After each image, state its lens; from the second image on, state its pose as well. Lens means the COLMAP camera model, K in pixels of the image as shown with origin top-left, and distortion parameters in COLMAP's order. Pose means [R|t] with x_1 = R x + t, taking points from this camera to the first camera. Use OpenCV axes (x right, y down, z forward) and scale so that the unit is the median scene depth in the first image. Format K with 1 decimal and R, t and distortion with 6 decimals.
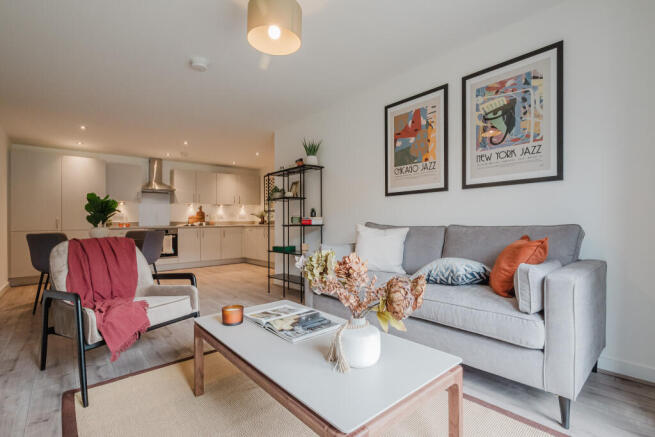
lens RADIAL K [[301.0, 0, 353.6], [0, 301.0, 226.8], [0, 0, 1]] dist [0.003245, 0.000179]
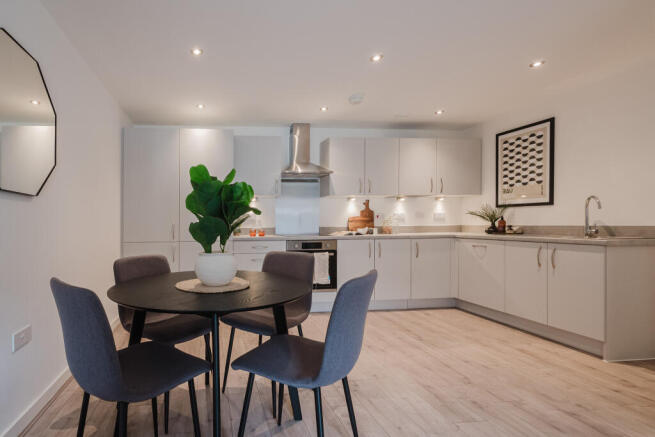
lens RADIAL K [[267.5, 0, 326.8], [0, 267.5, 219.9], [0, 0, 1]] dist [-0.000746, -0.000024]
pose [[0.934612, -0.006935, -0.355601, -0.412631], [0.003062, 0.999930, -0.011452, -0.026050], [0.355655, 0.009615, 0.934568, 0.513761]]
